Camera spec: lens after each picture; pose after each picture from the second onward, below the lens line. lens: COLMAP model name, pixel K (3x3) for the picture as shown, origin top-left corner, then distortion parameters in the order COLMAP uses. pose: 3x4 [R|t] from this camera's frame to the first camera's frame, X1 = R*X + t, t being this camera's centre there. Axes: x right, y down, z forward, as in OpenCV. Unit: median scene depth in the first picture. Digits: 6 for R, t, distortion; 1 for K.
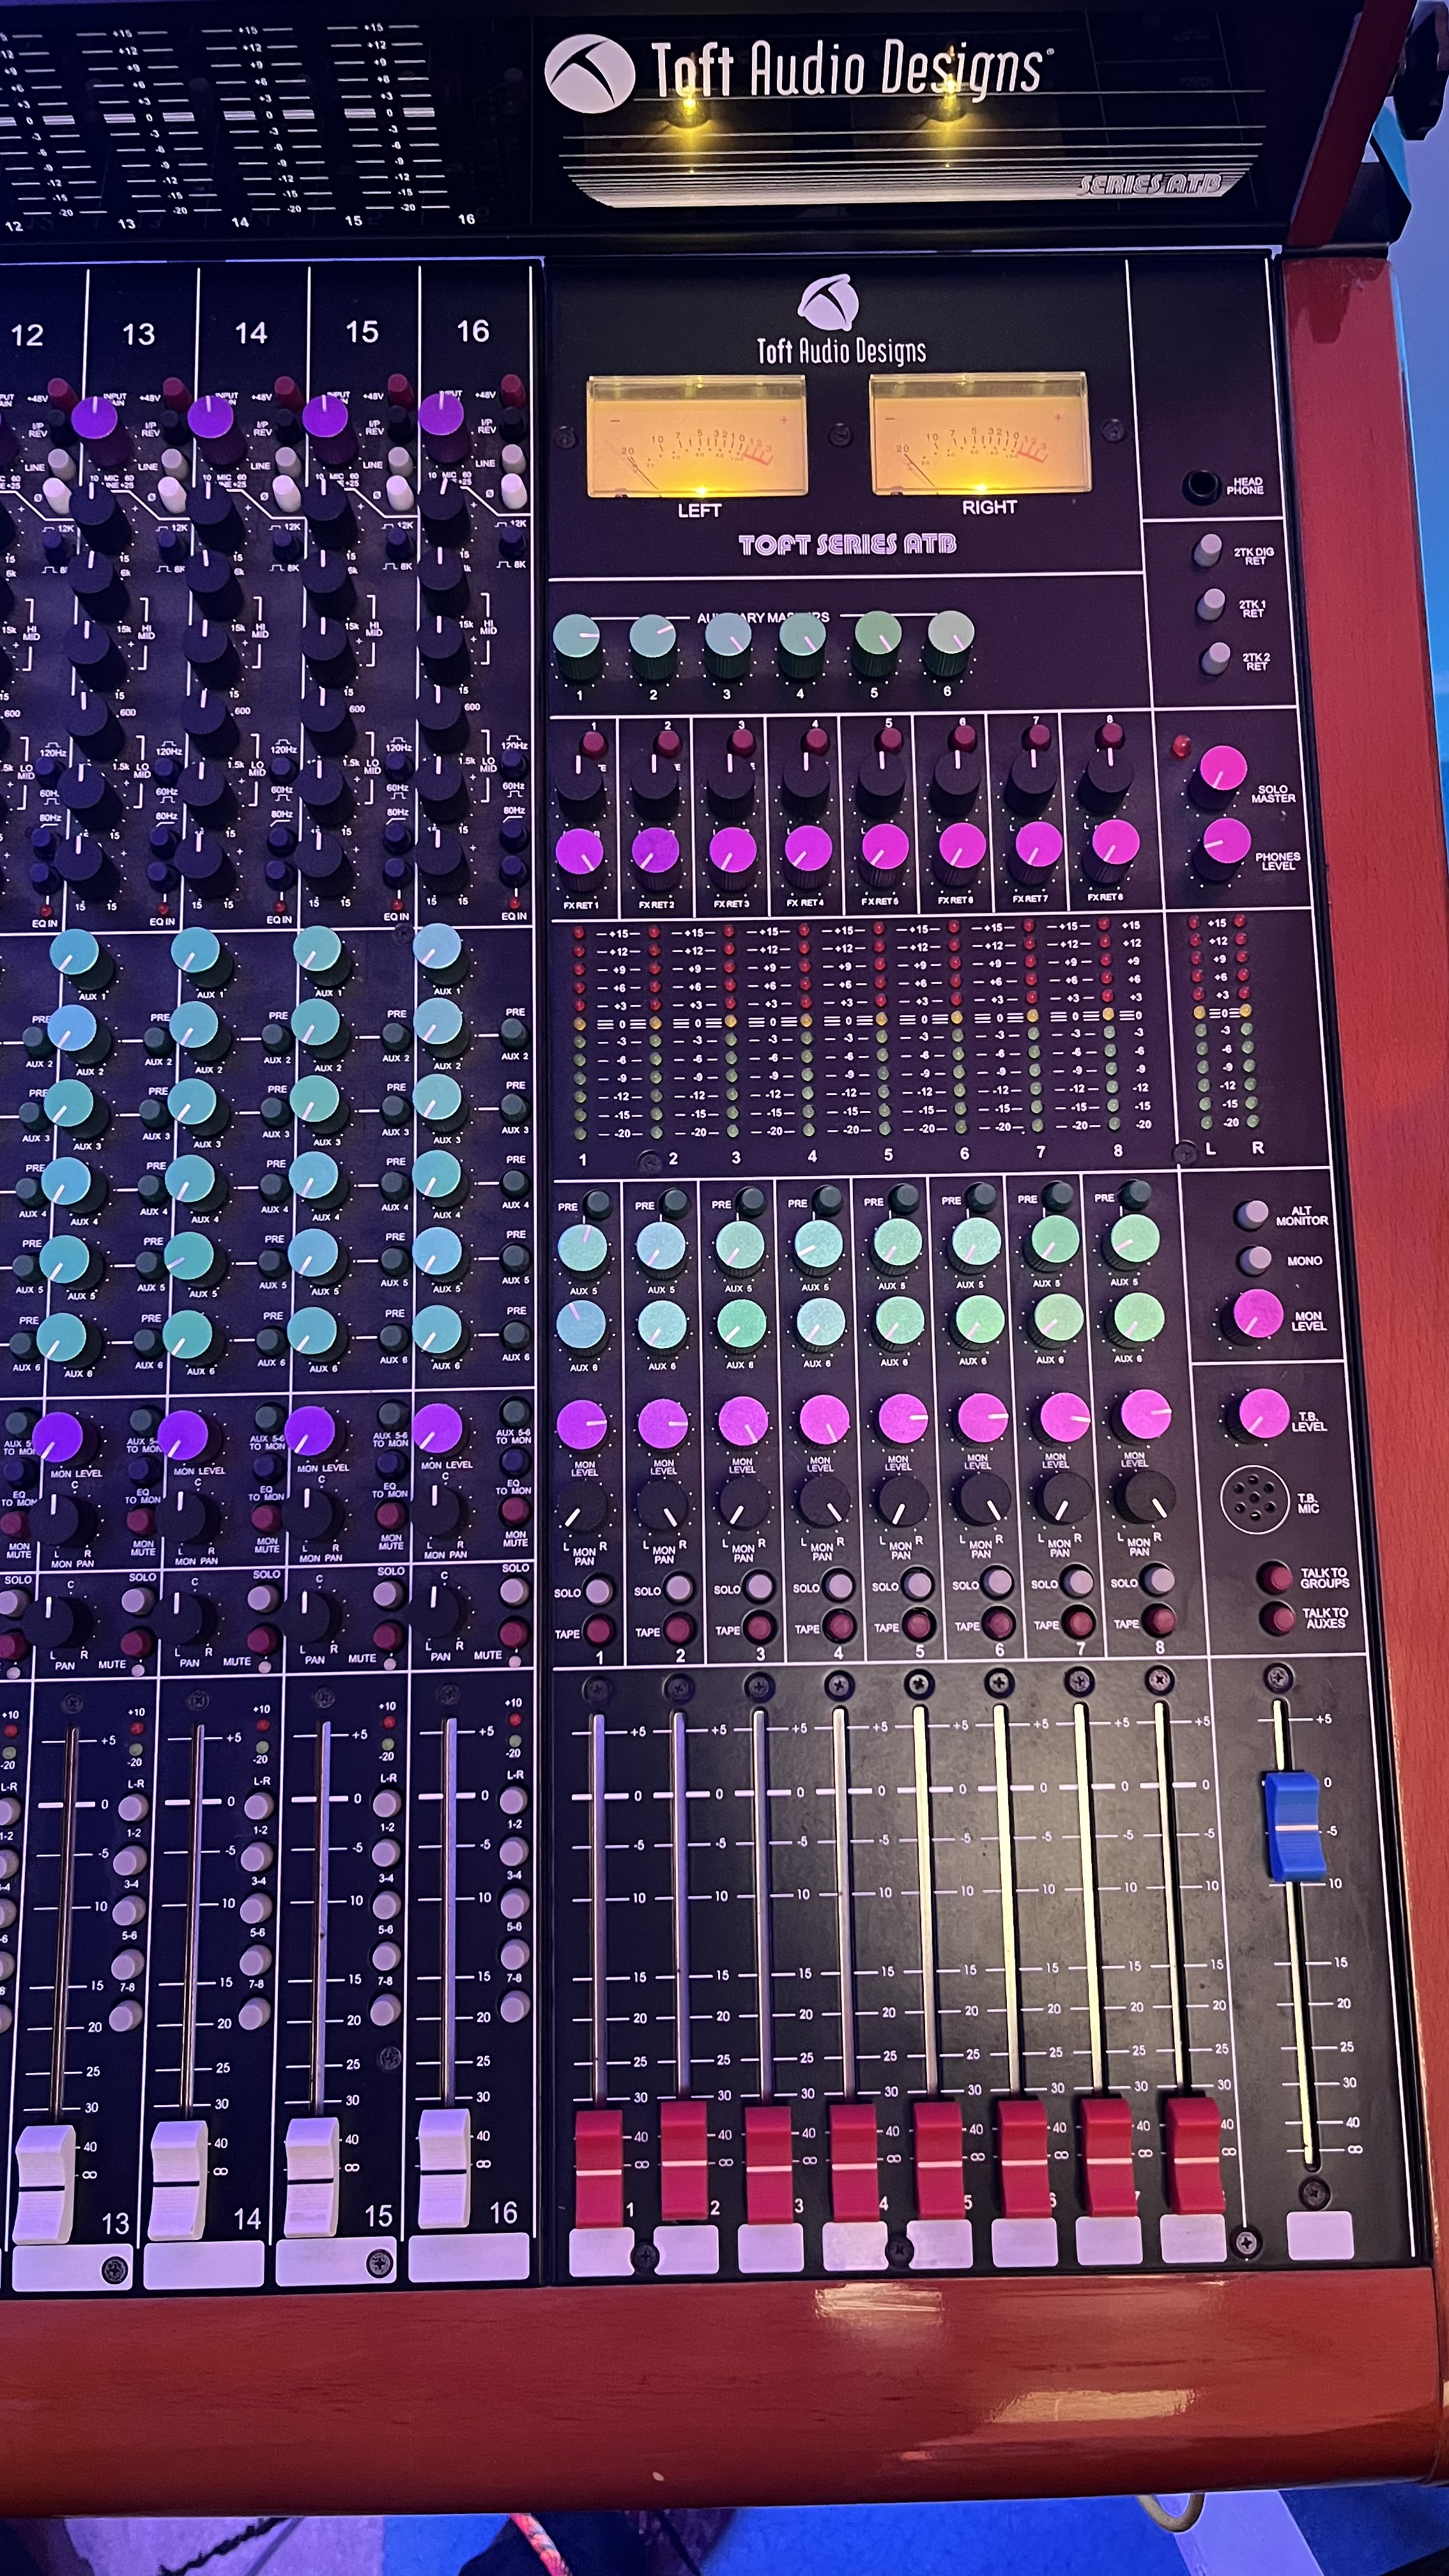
lens RADIAL K [[1986.9, 0, 727.1], [0, 1986.9, 1319.6], [0, 0, 1]] dist [0.059289, -0.093791]
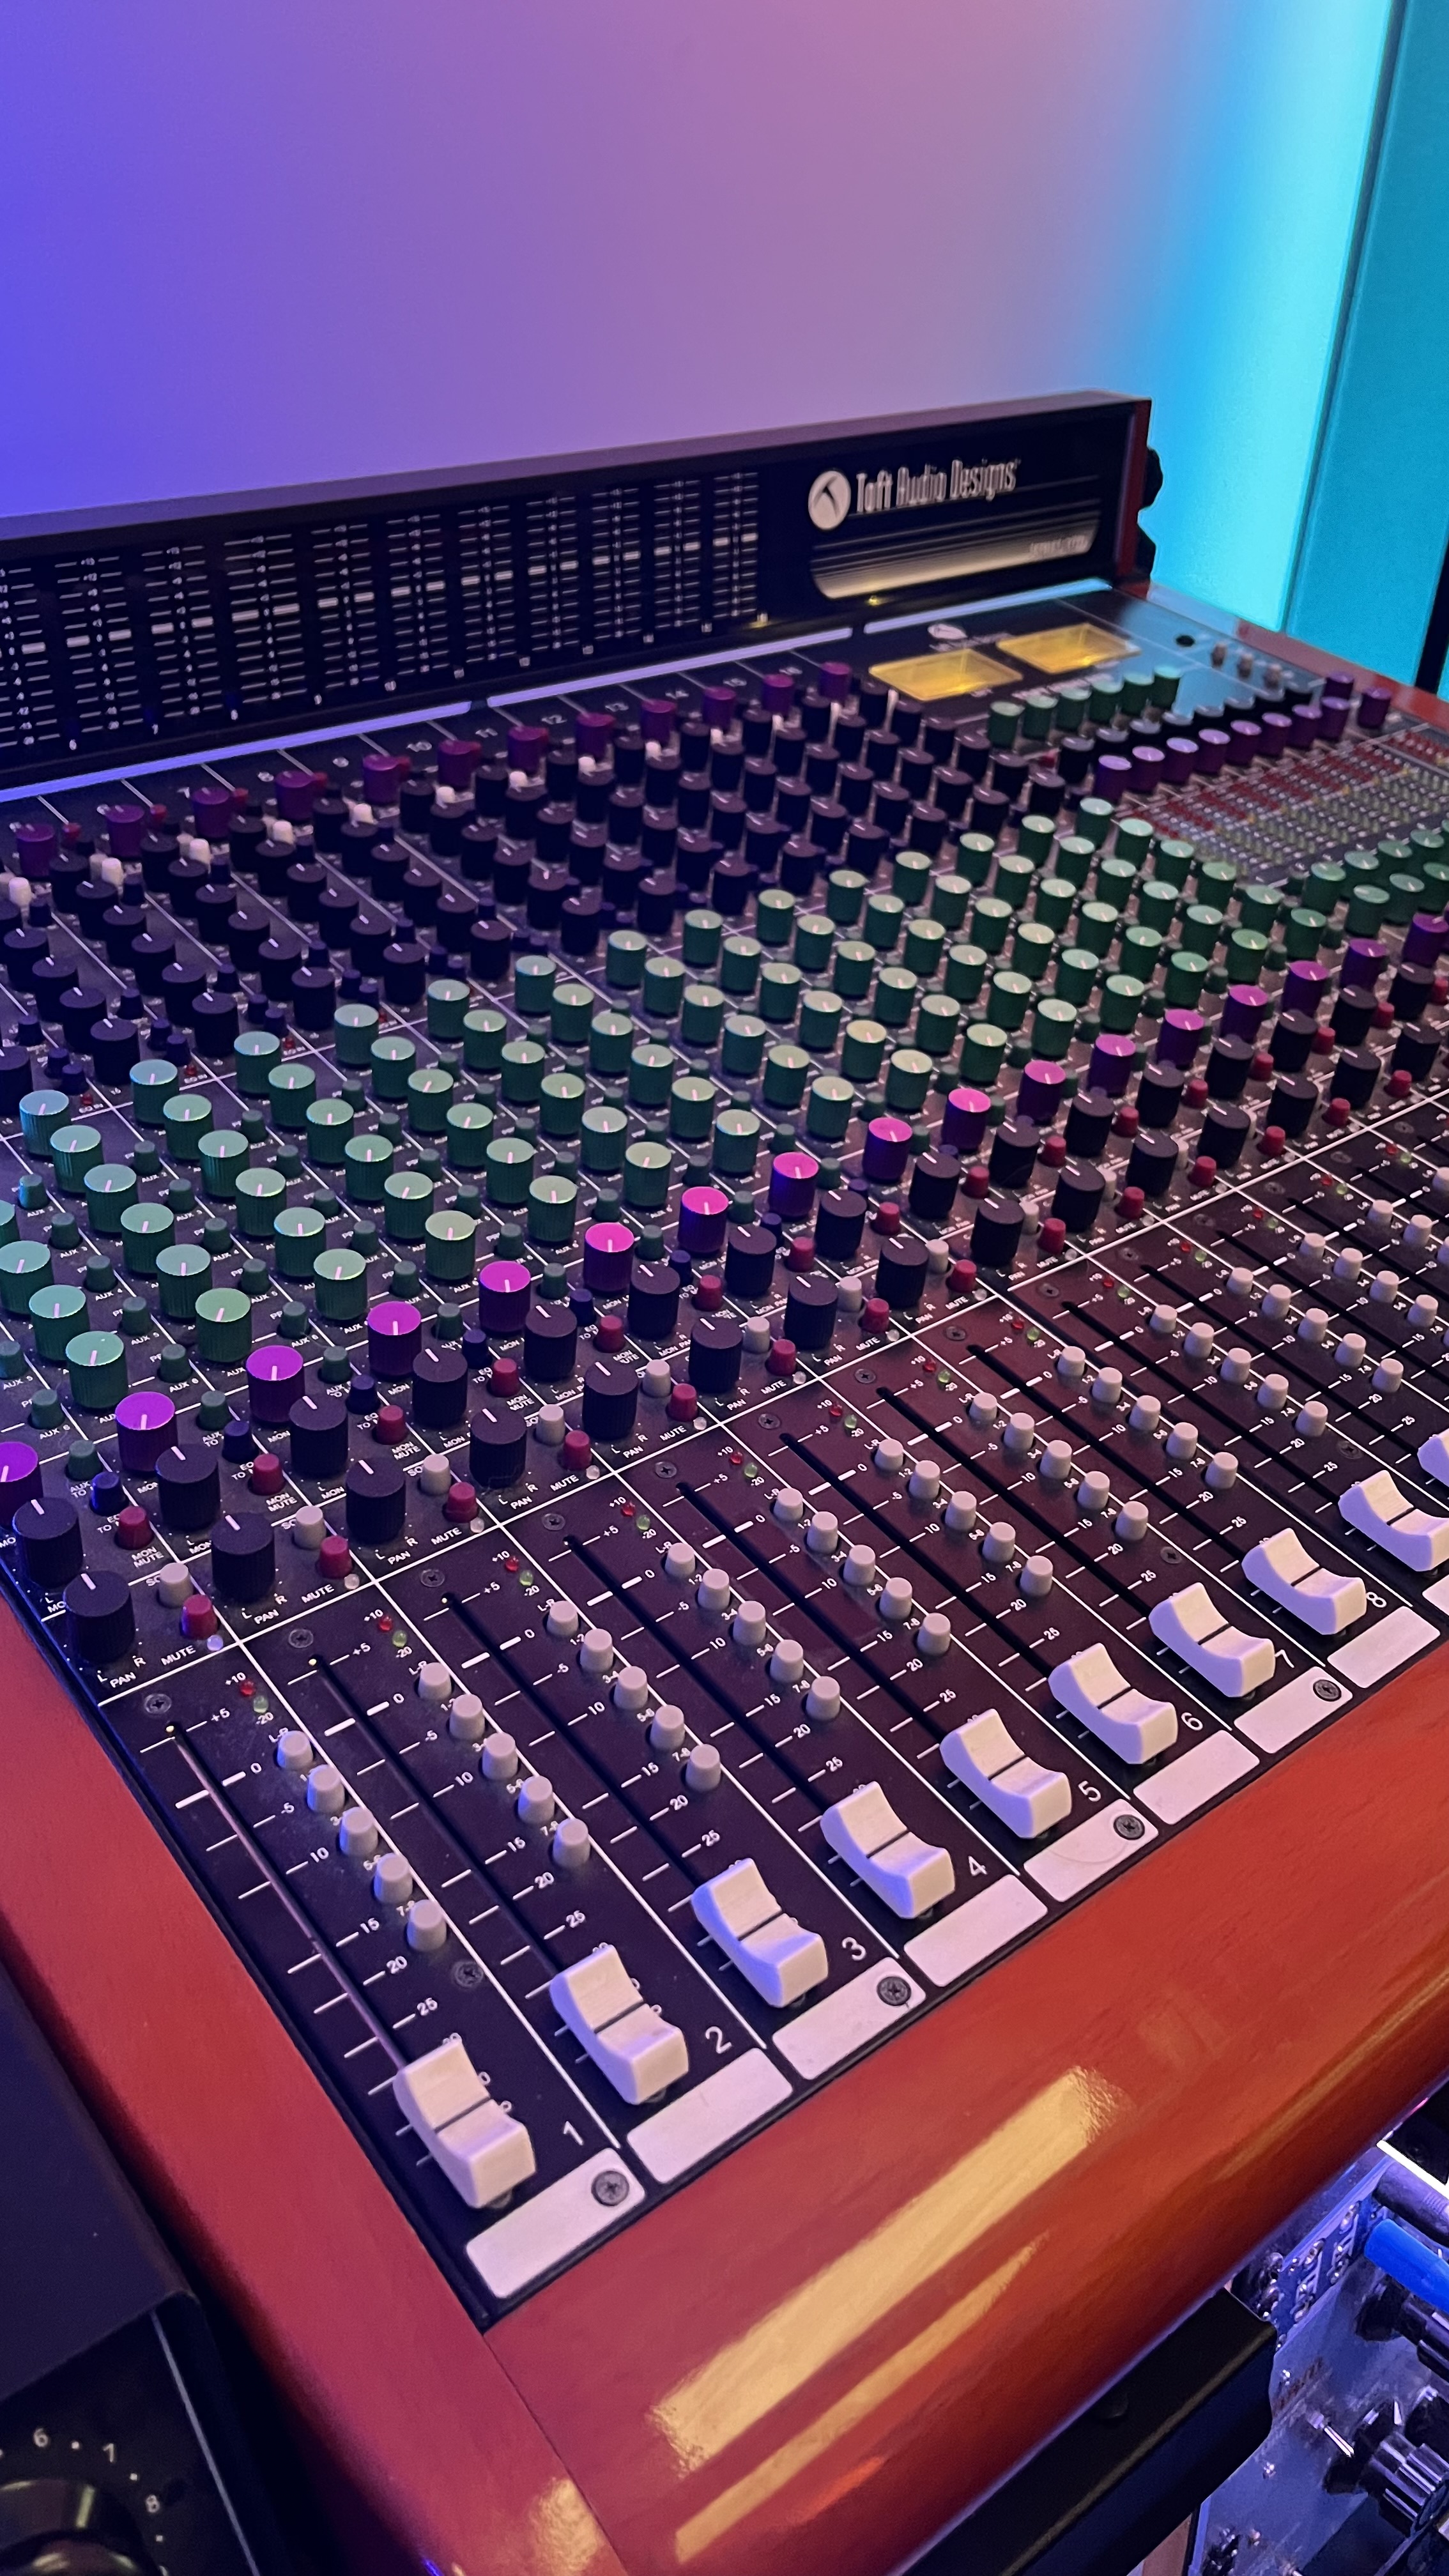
lens RADIAL K [[1984.8, 0, 731.6], [0, 1984.8, 1298.8], [0, 0, 1]] dist [0.036223, -0.089716]
pose [[0.792781, -0.318138, 0.519890, -1.194153], [0.578911, 0.659878, -0.478982, 0.574654], [-0.190682, 0.680698, 0.707312, 0.268842]]
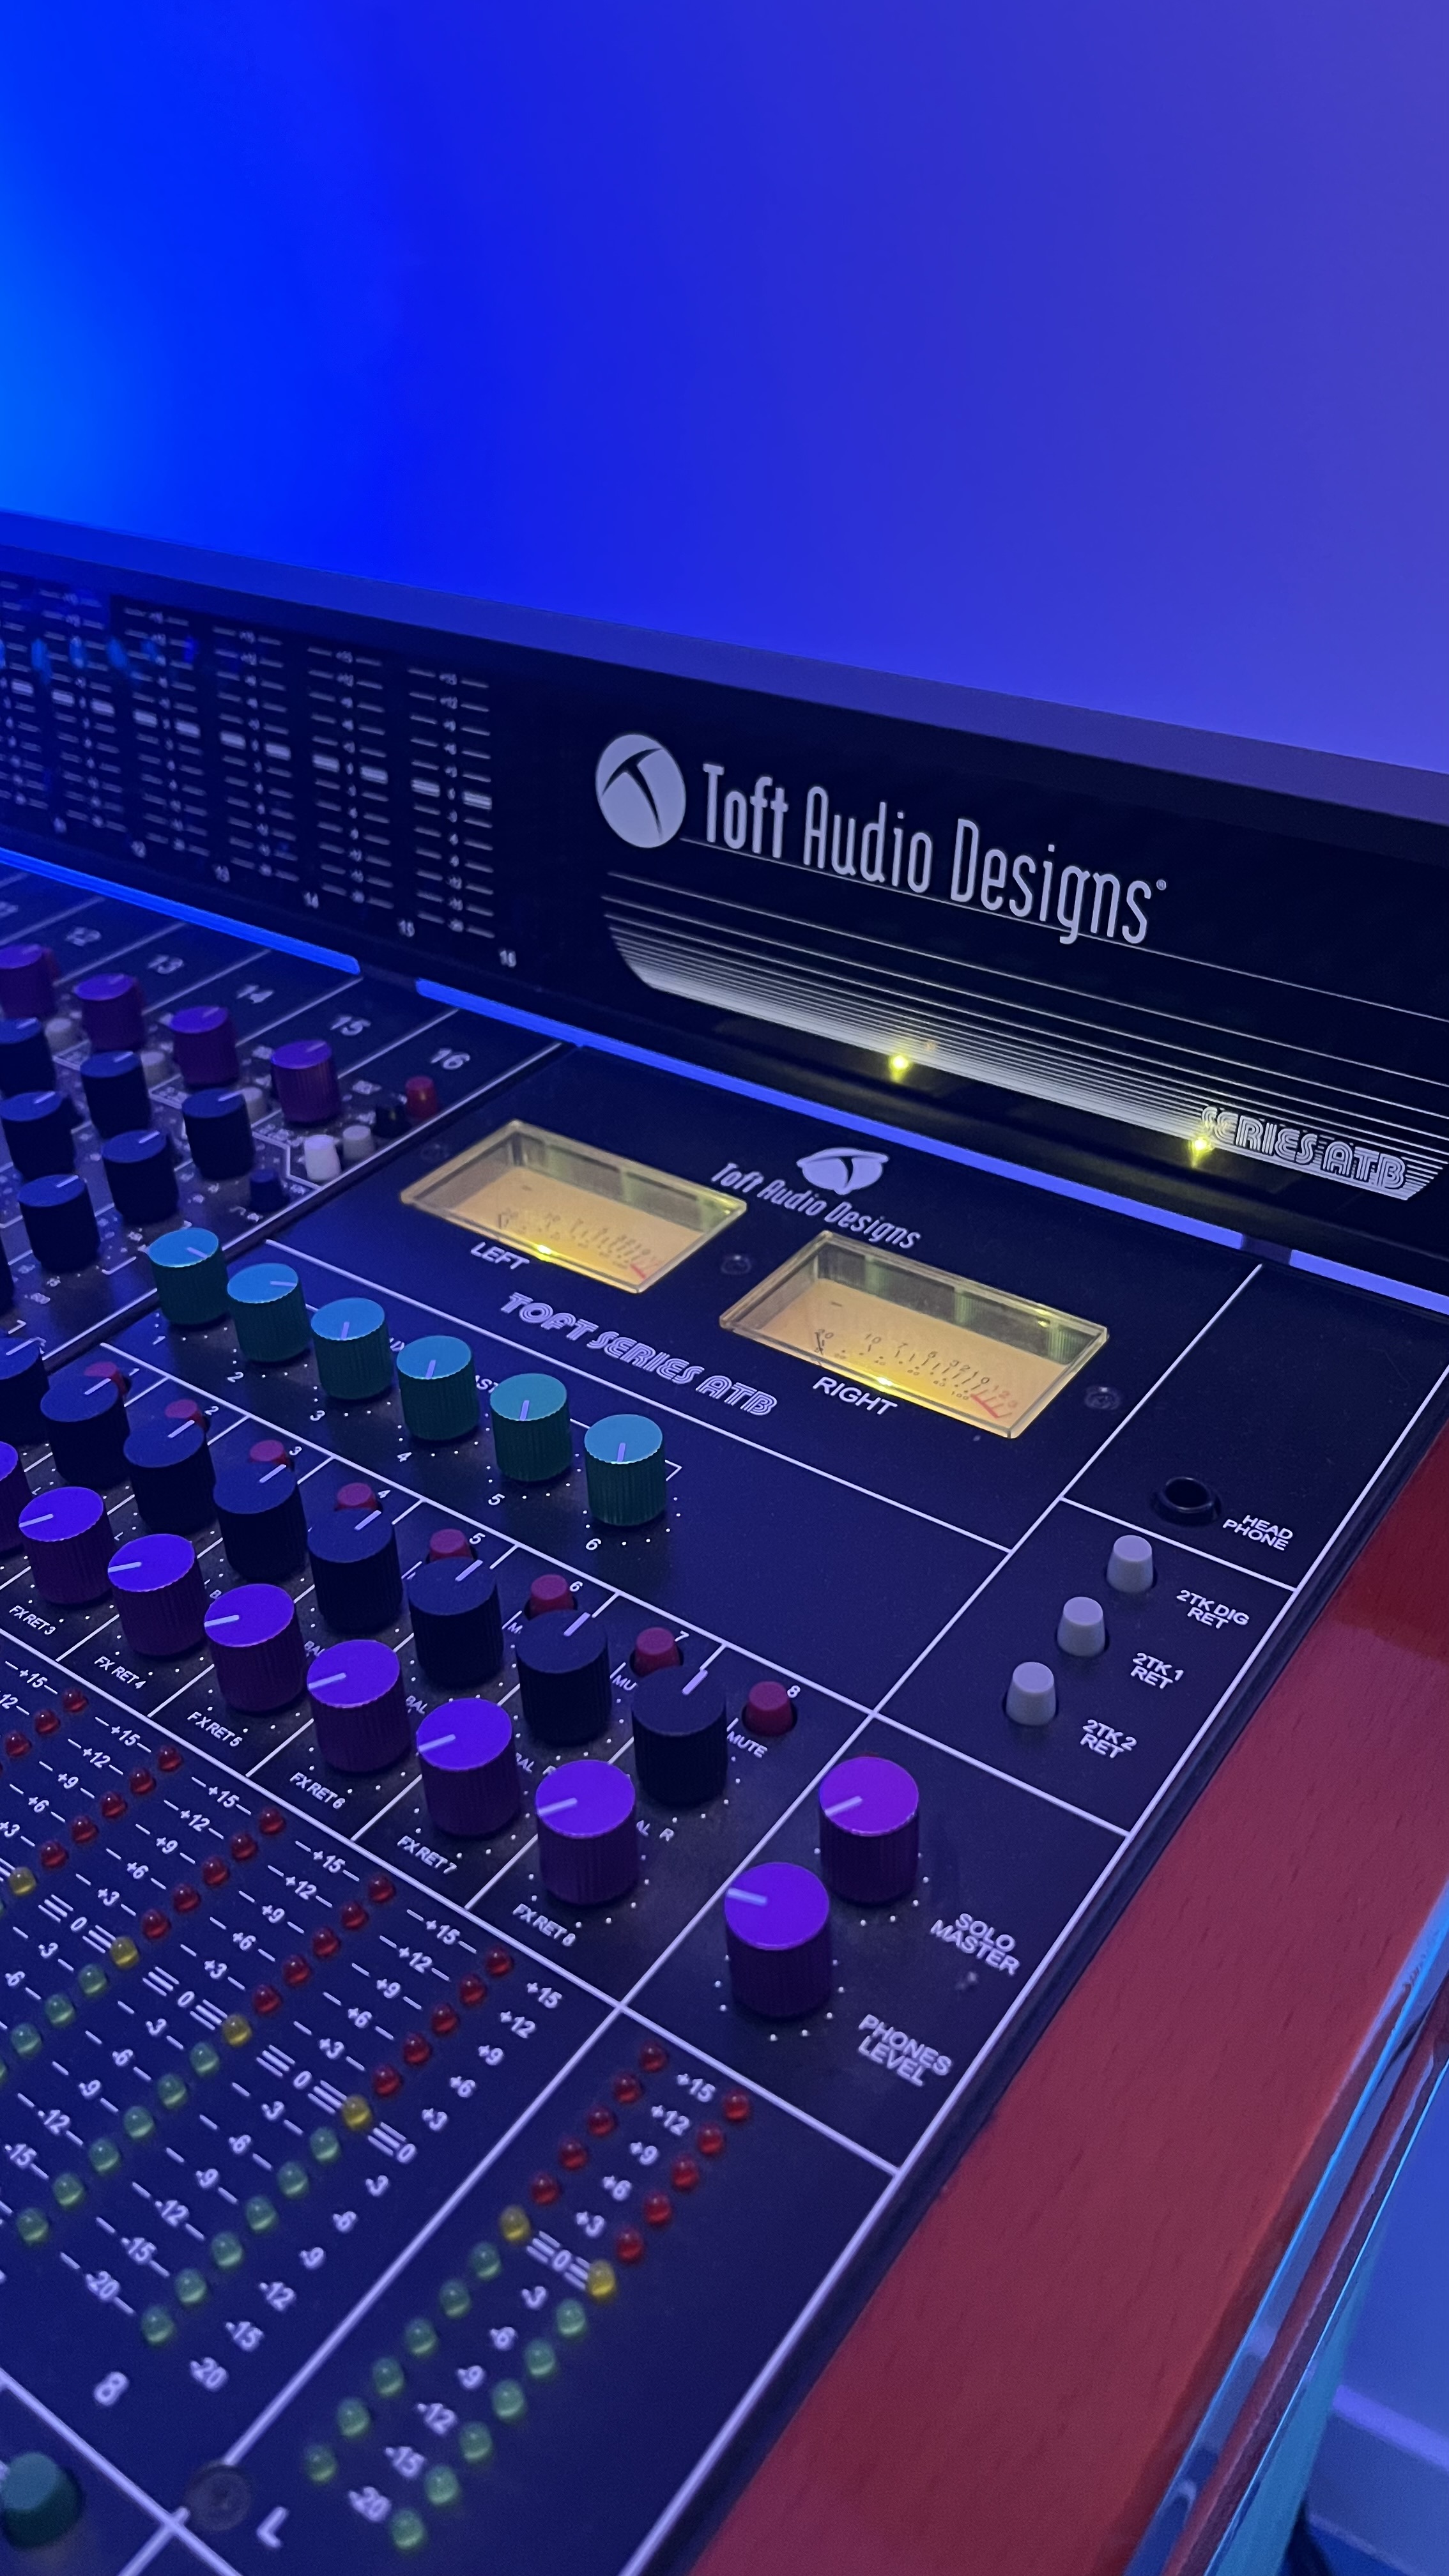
lens RADIAL K [[1984.8, 0, 731.6], [0, 1984.8, 1298.8], [0, 0, 1]] dist [0.036223, -0.089716]
pose [[0.805281, 0.313783, -0.503054, 0.420516], [-0.578476, 0.601798, -0.550640, -0.069167], [0.129955, 0.734425, 0.666132, 0.596382]]
